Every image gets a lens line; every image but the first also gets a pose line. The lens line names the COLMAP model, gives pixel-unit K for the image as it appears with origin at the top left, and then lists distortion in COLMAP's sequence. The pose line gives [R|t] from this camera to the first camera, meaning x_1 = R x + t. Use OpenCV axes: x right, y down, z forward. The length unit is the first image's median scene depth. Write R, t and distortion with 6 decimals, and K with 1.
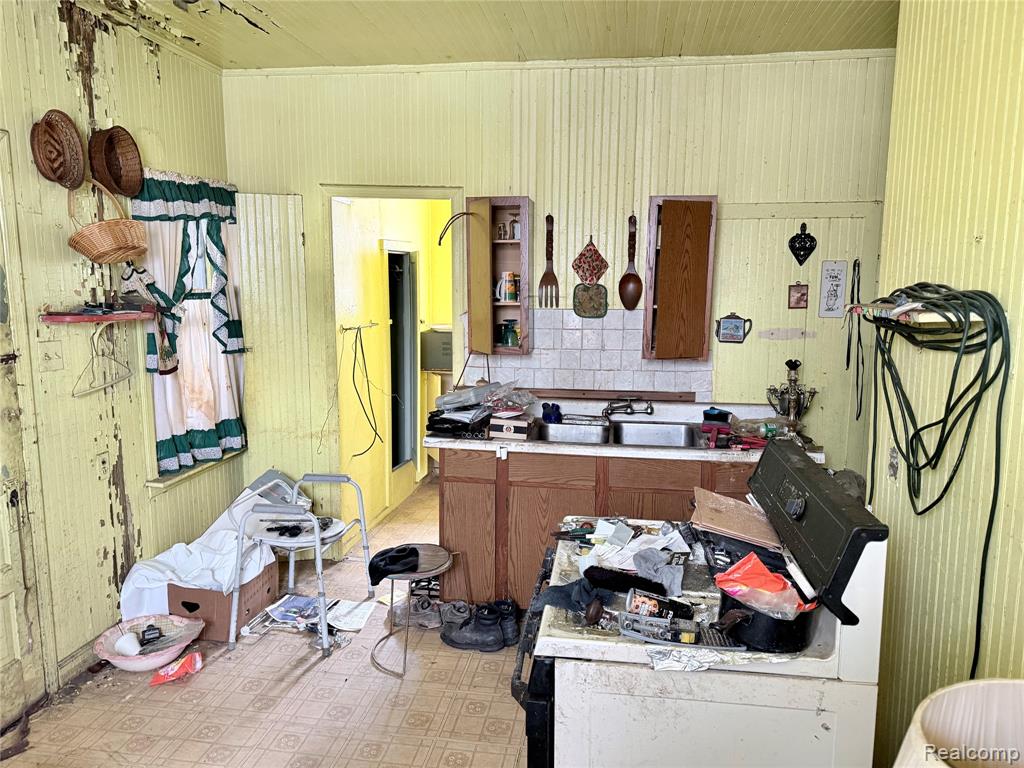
lens RADIAL K [[732.1, 0, 511.6], [0, 732.1, 382.5], [0, 0, 1]] dist [0.008226, -0.004253]
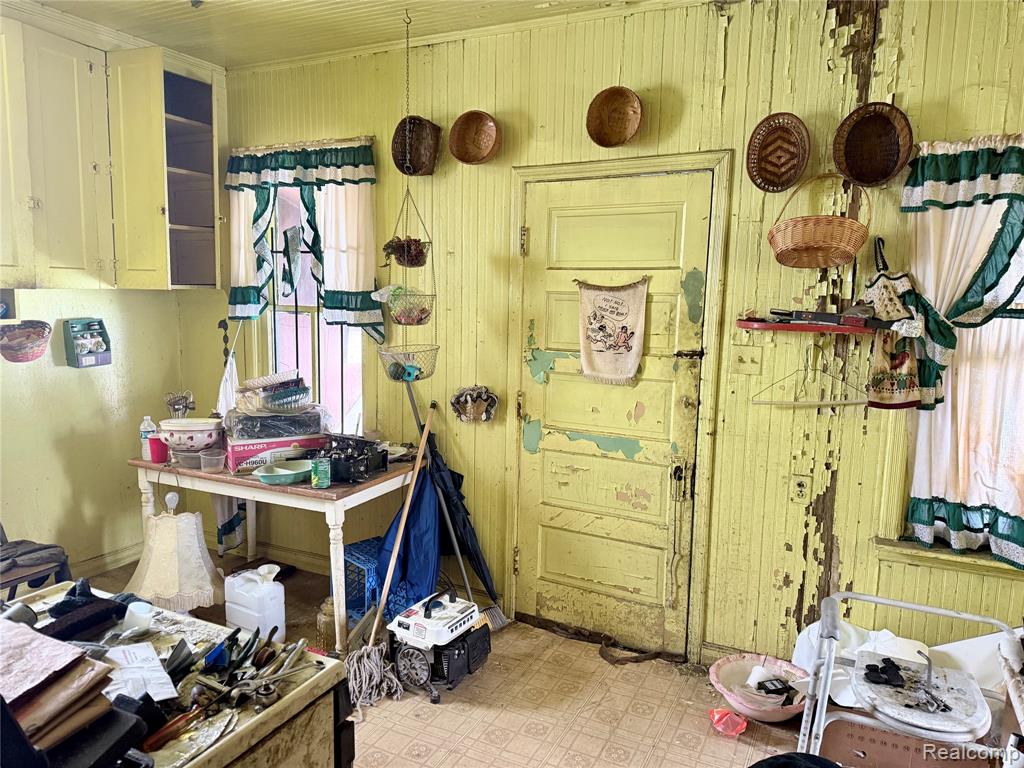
lens RADIAL K [[732.1, 0, 510.4], [0, 732.1, 386.2], [0, 0, 1]] dist [0.008226, -0.004253]
pose [[-0.310664, 0.116628, -0.943337, 0.404591], [-0.150885, 0.973809, 0.170086, -0.112163], [0.938468, 0.195175, -0.284930, 0.887226]]
